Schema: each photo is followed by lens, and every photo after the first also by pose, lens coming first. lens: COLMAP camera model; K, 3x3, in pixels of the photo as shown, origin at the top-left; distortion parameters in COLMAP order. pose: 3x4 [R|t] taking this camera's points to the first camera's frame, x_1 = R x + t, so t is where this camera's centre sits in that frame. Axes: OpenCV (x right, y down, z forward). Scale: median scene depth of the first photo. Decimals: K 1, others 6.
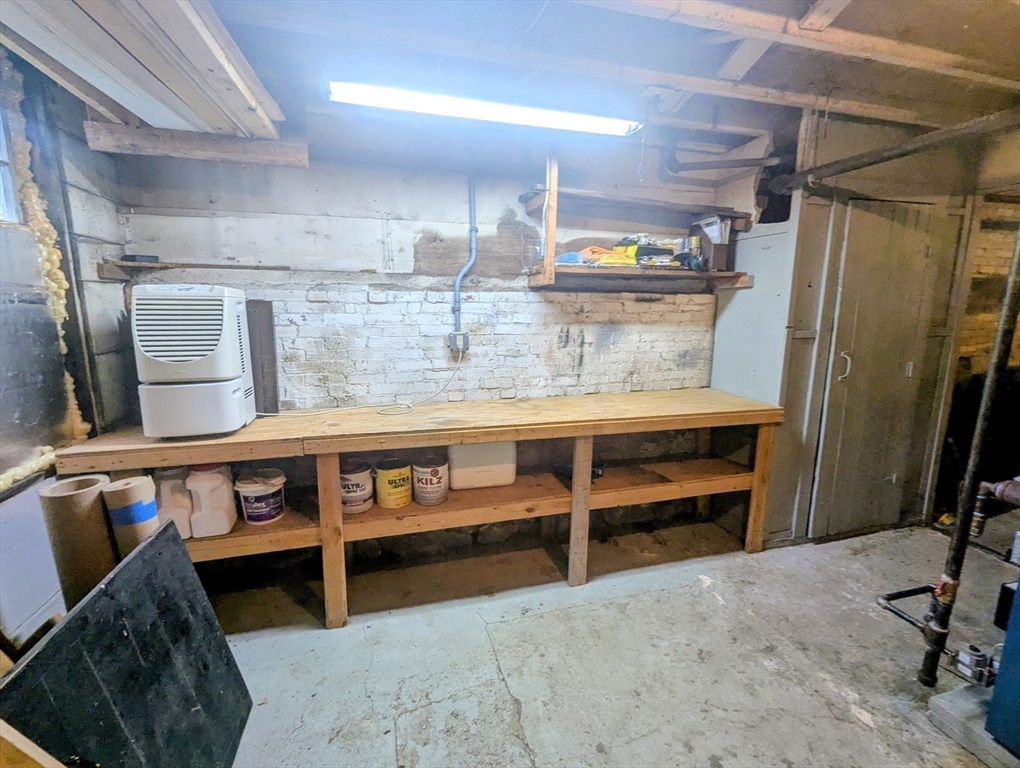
lens RADIAL K [[433.4, 0, 507.7], [0, 433.4, 382.0], [0, 0, 1]] dist [0.007135, -0.003209]
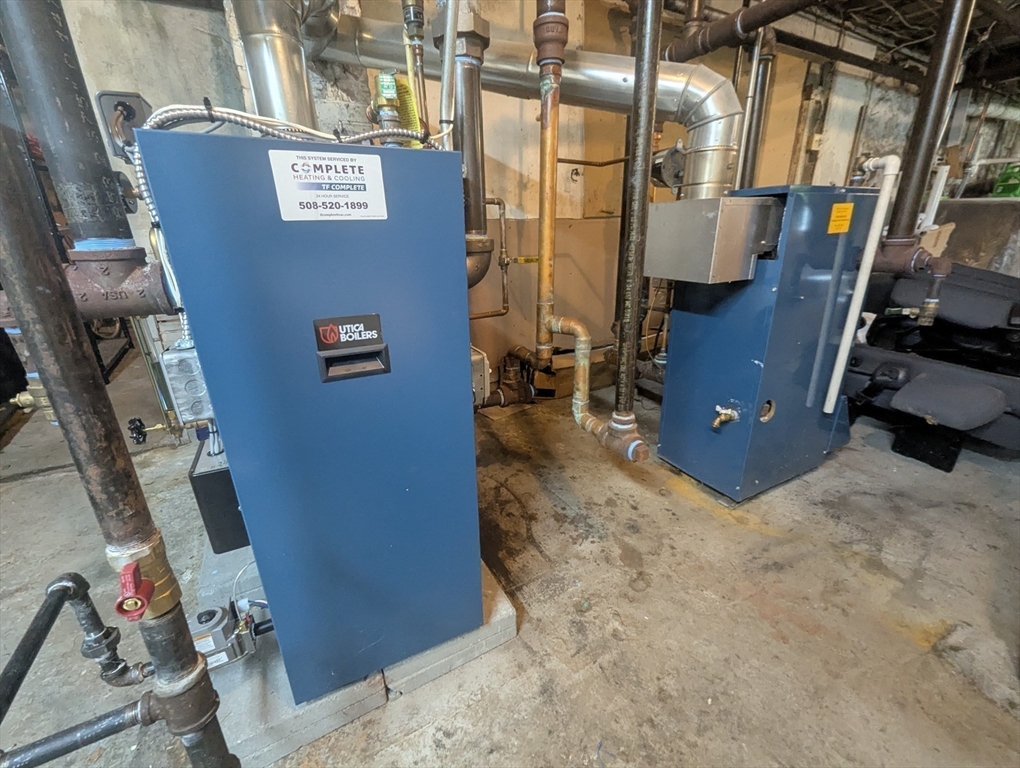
lens RADIAL K [[433.4, 0, 509.9], [0, 433.4, 383.4], [0, 0, 1]] dist [0.007135, -0.003209]
pose [[-0.214022, -0.337505, 0.916671, 0.391430], [0.185689, 0.907247, 0.377390, 0.154437], [-0.959017, 0.250986, -0.131500, 0.412613]]
